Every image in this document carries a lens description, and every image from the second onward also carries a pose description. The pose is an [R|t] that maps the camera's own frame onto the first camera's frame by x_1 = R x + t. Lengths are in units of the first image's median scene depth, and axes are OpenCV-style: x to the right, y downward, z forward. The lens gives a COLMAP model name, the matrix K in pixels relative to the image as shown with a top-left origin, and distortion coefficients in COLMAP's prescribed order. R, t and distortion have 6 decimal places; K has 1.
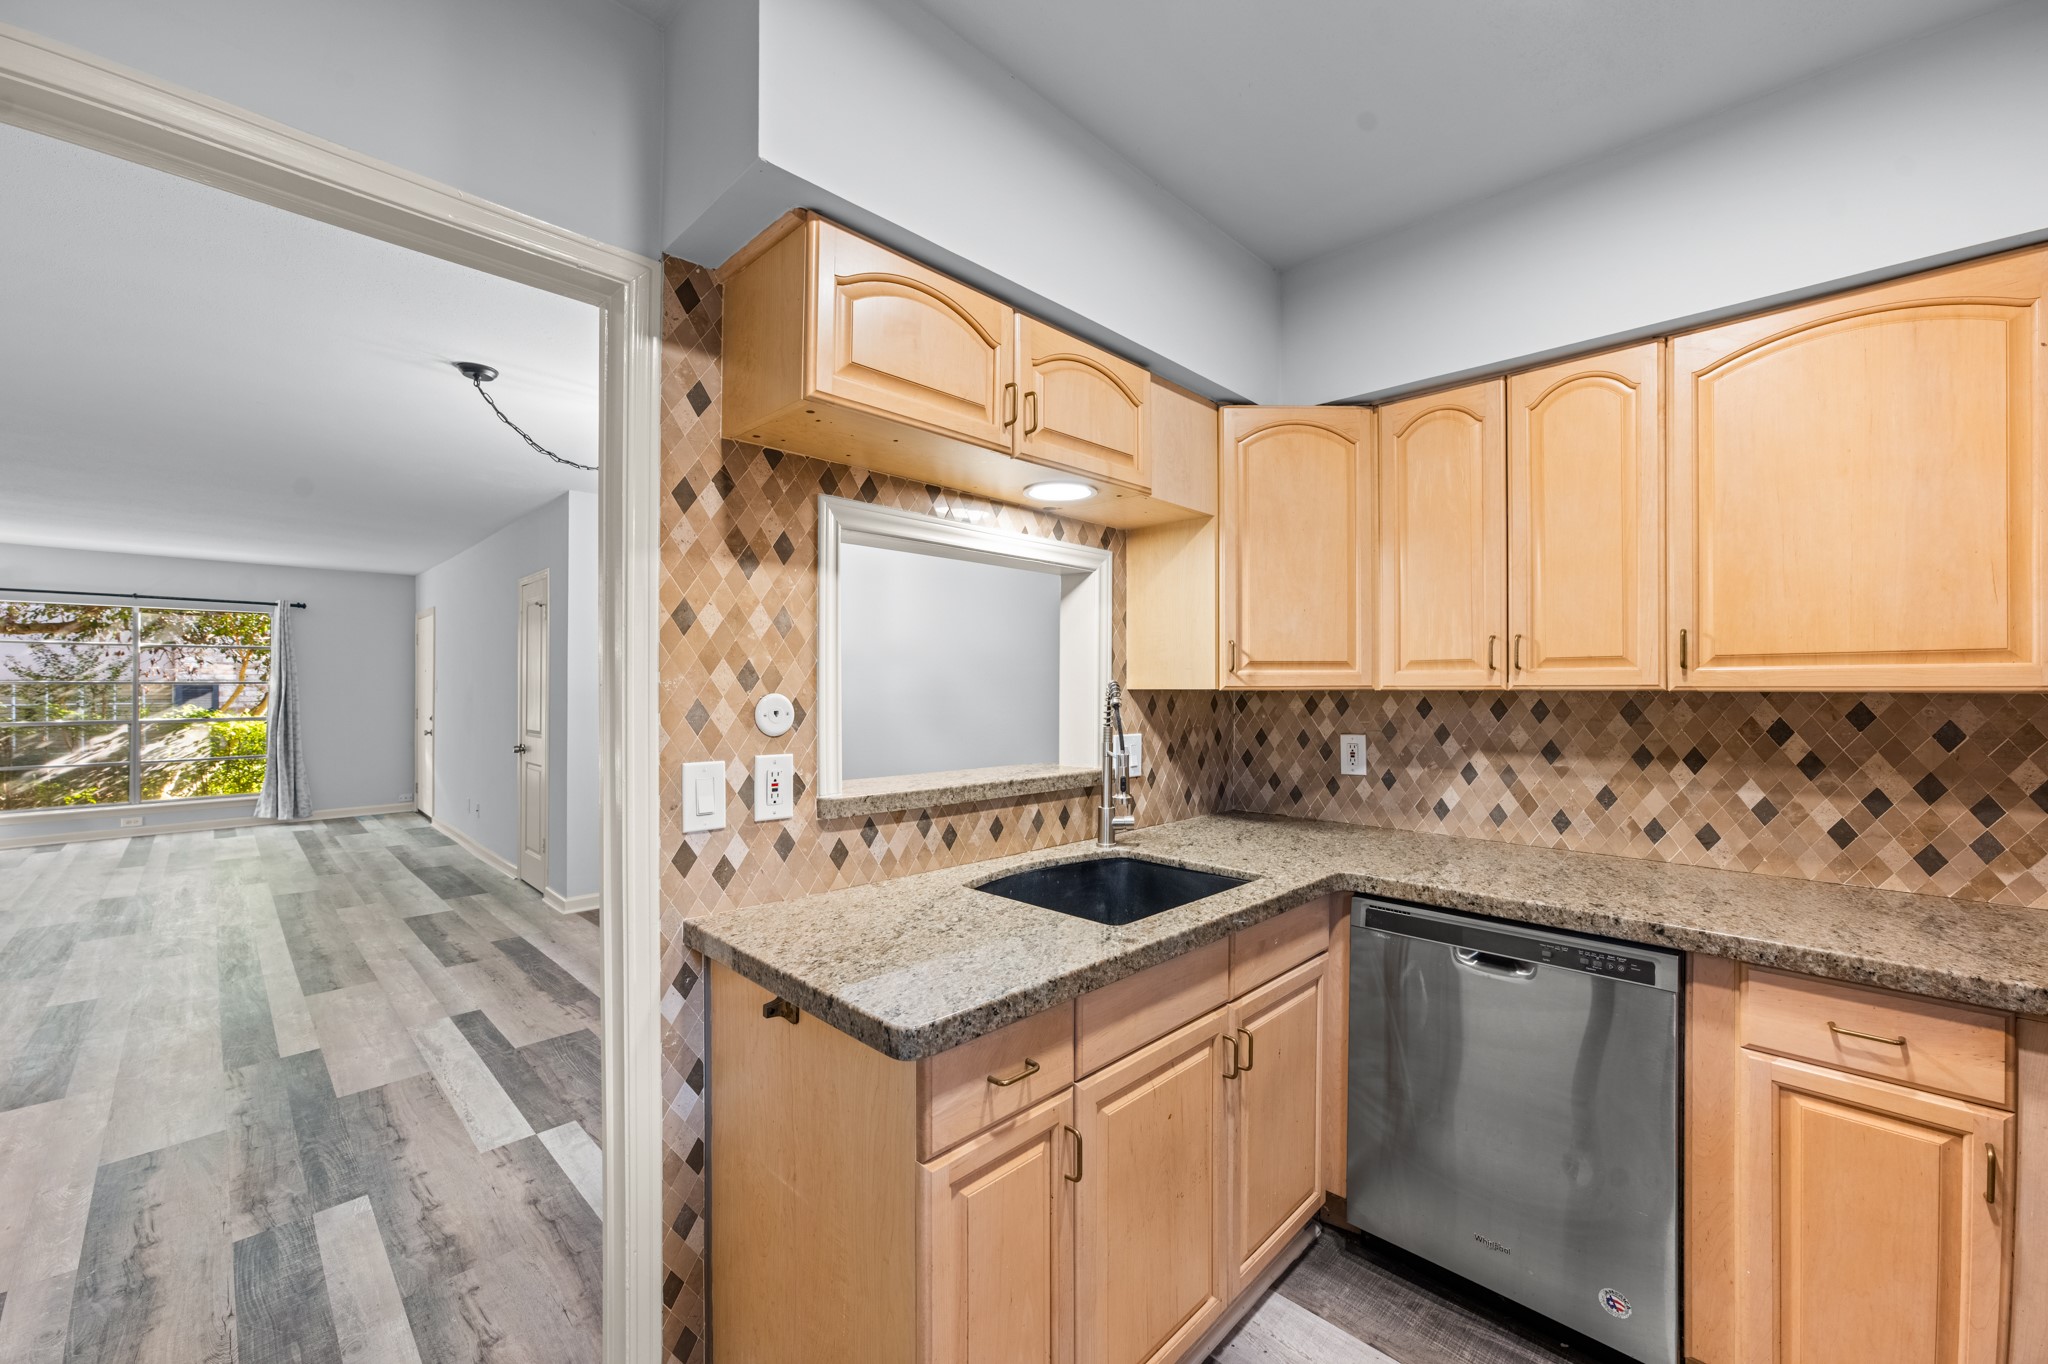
lens RADIAL K [[813.4, 0, 1024.7], [0, 813.4, 688.3], [0, 0, 1]] dist [-0.038636, 0.023199]
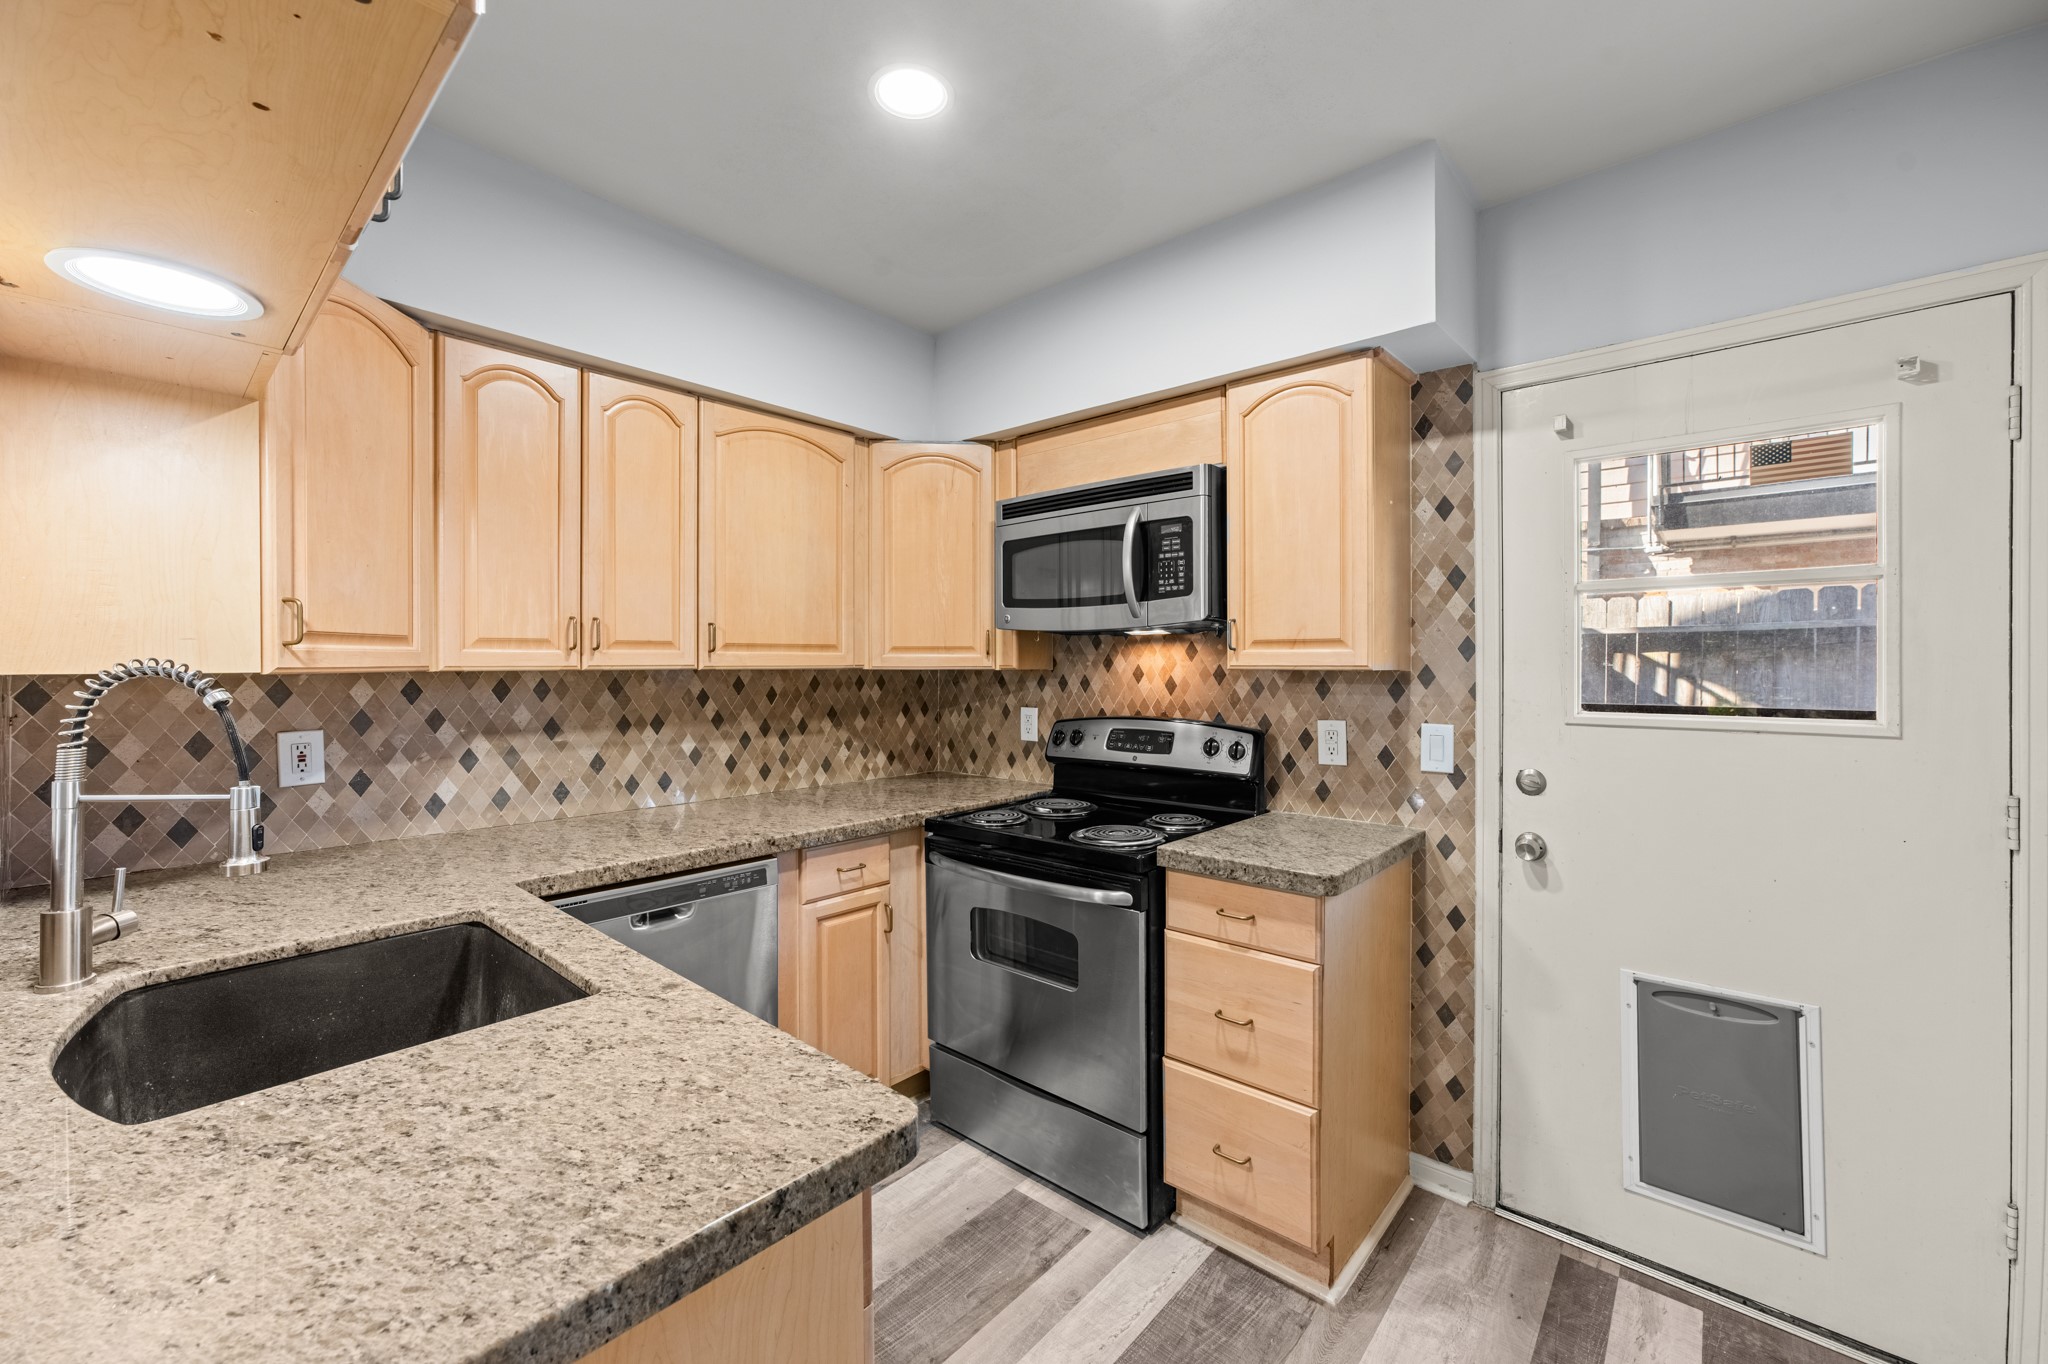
lens RADIAL K [[822.3, 0, 1022.8], [0, 822.3, 661.5], [0, 0, 1]] dist [-0.043072, 0.027071]
pose [[-0.052783, 0.001213, 0.998605, -0.496876], [0.002310, 0.999997, -0.001092, -0.006410], [-0.998603, 0.002249, -0.052786, 0.496785]]
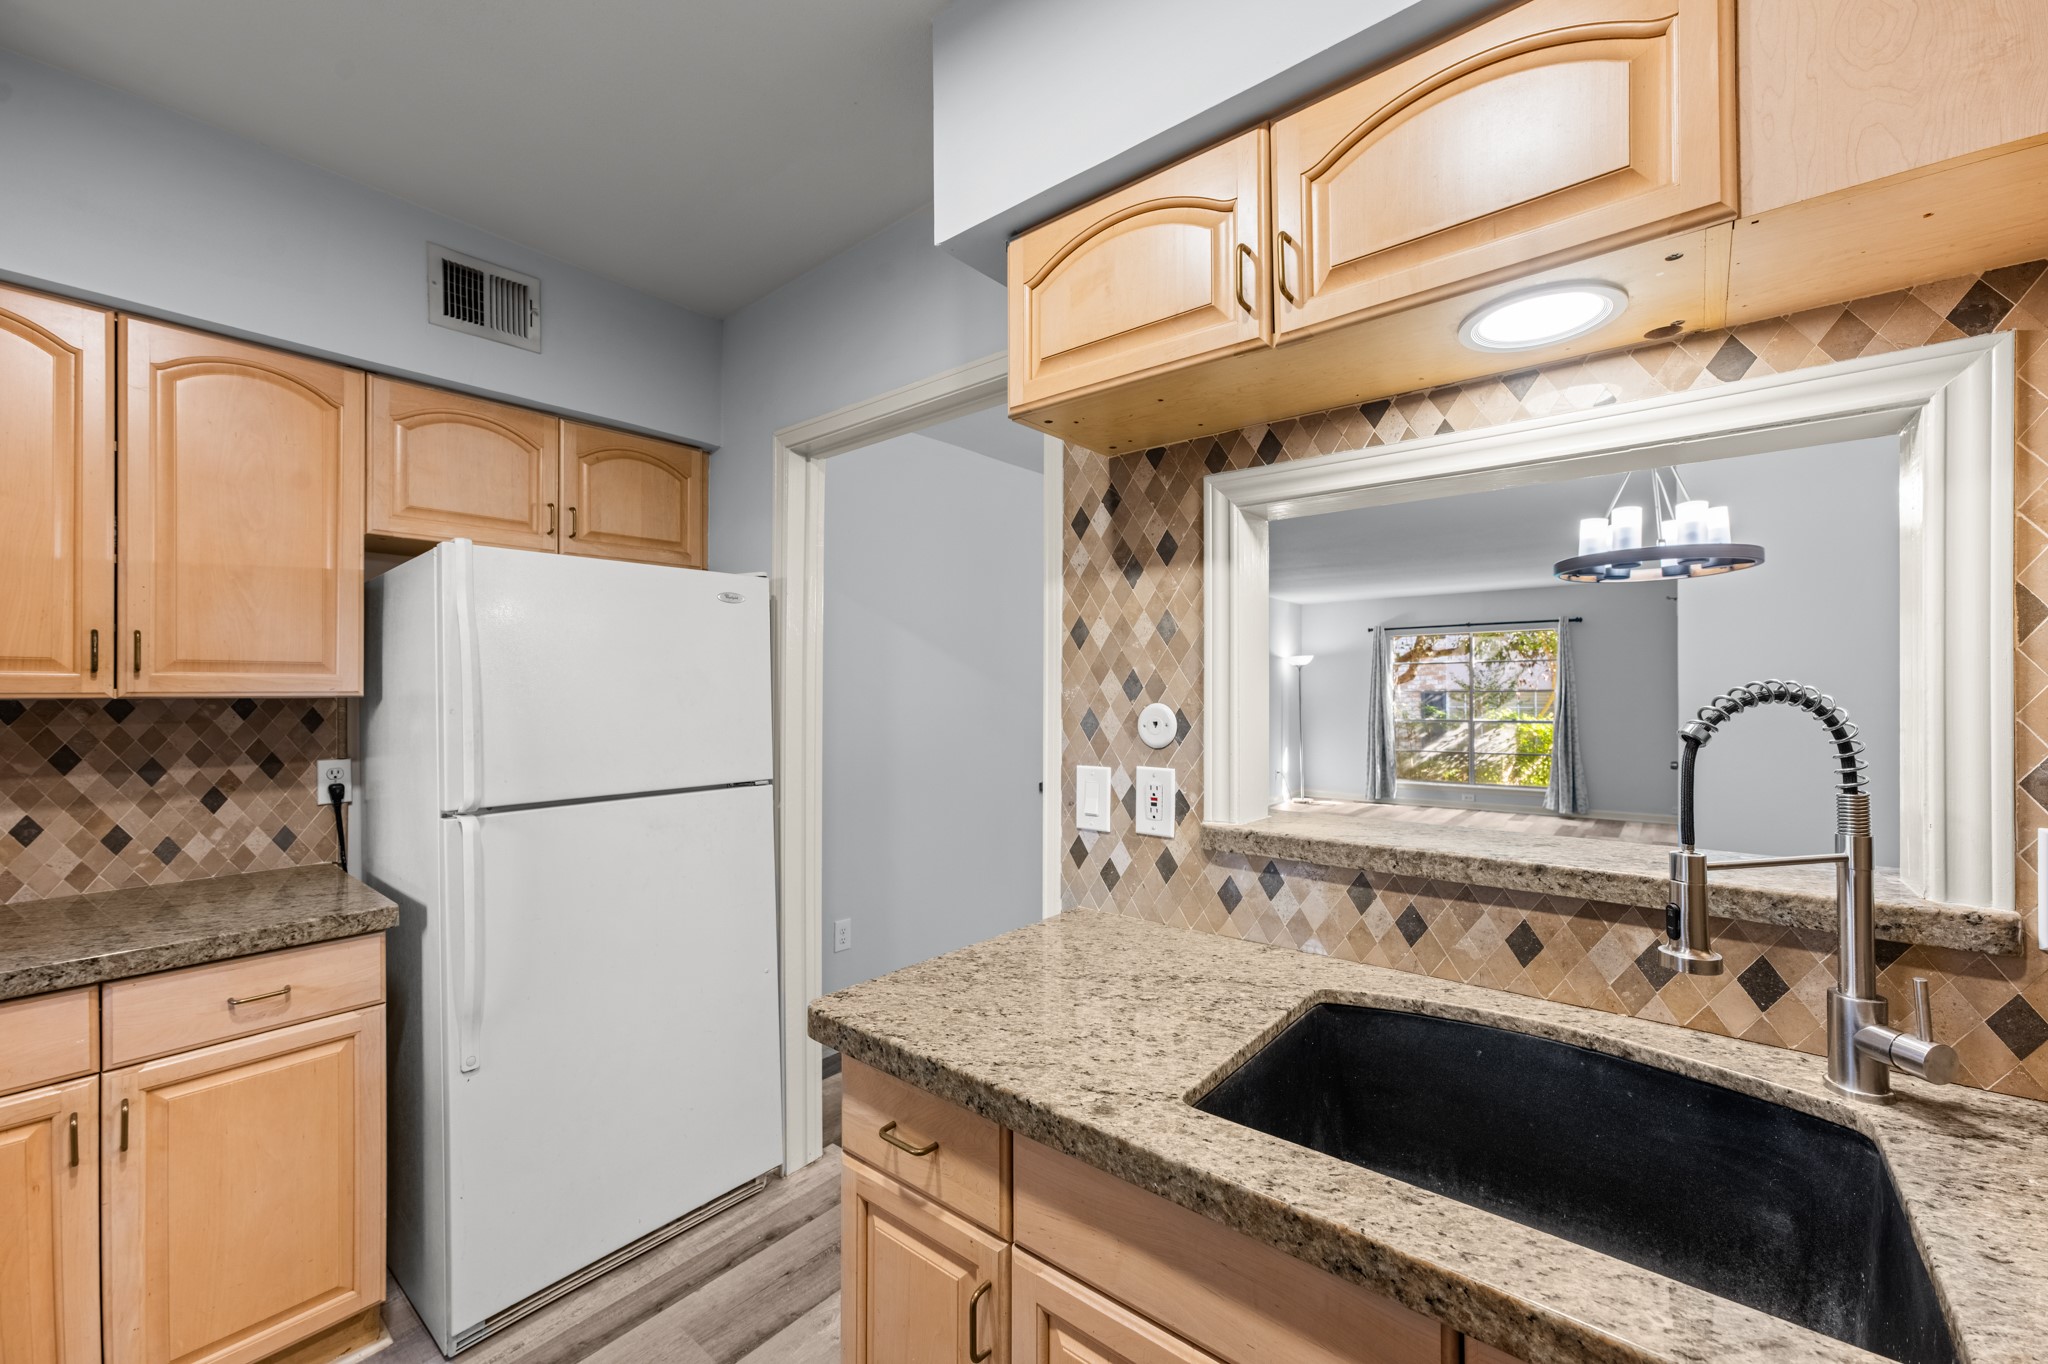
lens RADIAL K [[823.1, 0, 1024.0], [0, 823.1, 682.0], [0, 0, 1]] dist [-0.044509, 0.026173]
pose [[0.084603, -0.015740, -0.996290, 0.534034], [0.000700, 0.999876, -0.015738, -0.002711], [0.996414, 0.000634, 0.084604, 0.635791]]
